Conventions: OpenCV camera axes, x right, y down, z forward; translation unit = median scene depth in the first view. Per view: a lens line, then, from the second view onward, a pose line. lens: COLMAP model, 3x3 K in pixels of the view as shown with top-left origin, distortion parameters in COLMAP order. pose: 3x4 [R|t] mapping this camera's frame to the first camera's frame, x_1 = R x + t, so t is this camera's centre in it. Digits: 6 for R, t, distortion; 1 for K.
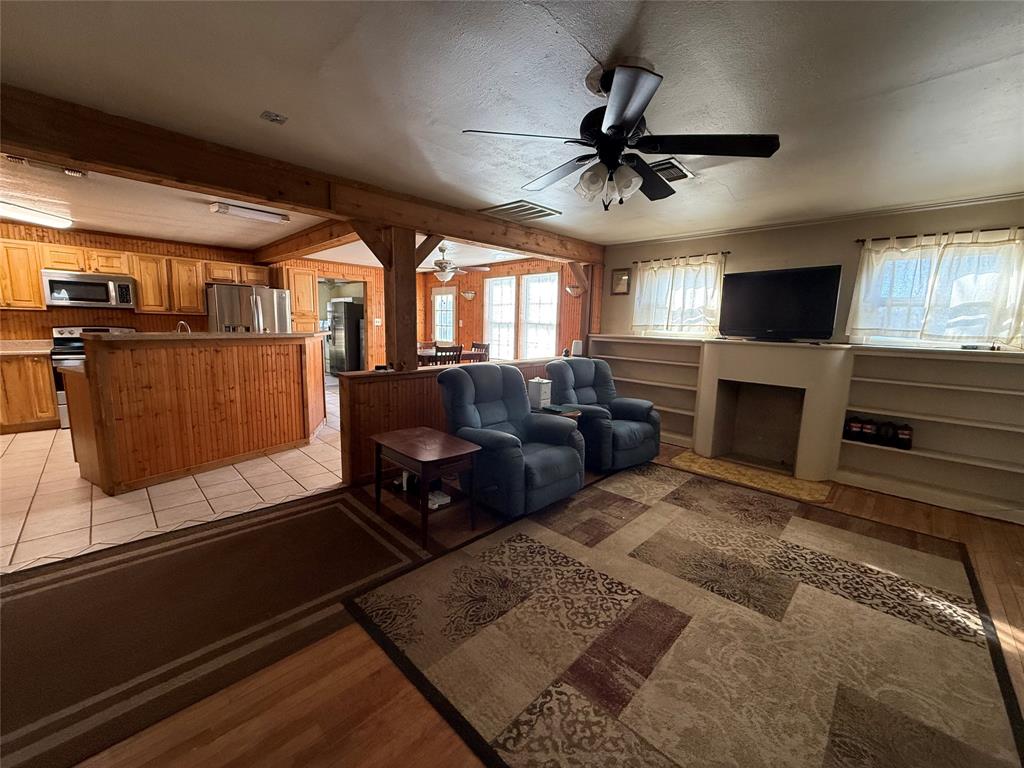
lens RADIAL K [[408.0, 0, 511.2], [0, 408.0, 382.6], [0, 0, 1]] dist [-0.002978, 0.000120]
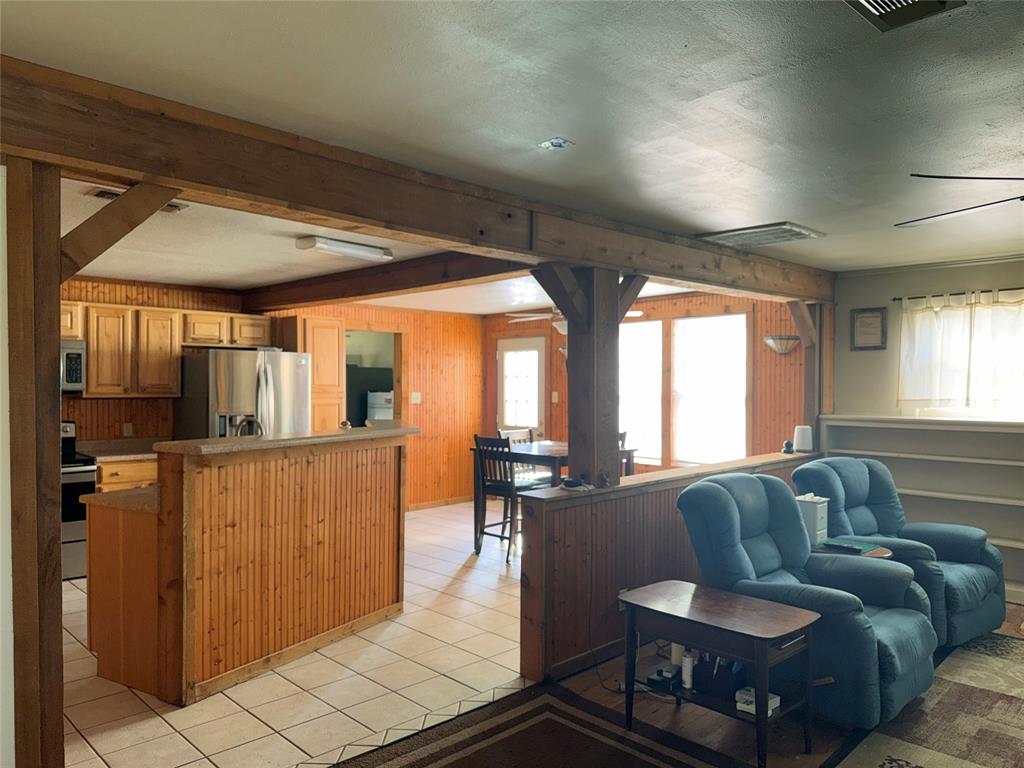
lens RADIAL K [[715.5, 0, 509.1], [0, 715.5, 392.4], [0, 0, 1]] dist [0.065160, -0.087472]
pose [[0.999664, -0.023144, -0.011711, -0.316170], [0.021412, 0.991154, -0.130982, -0.026189], [0.014639, 0.130687, 0.991316, -0.091490]]
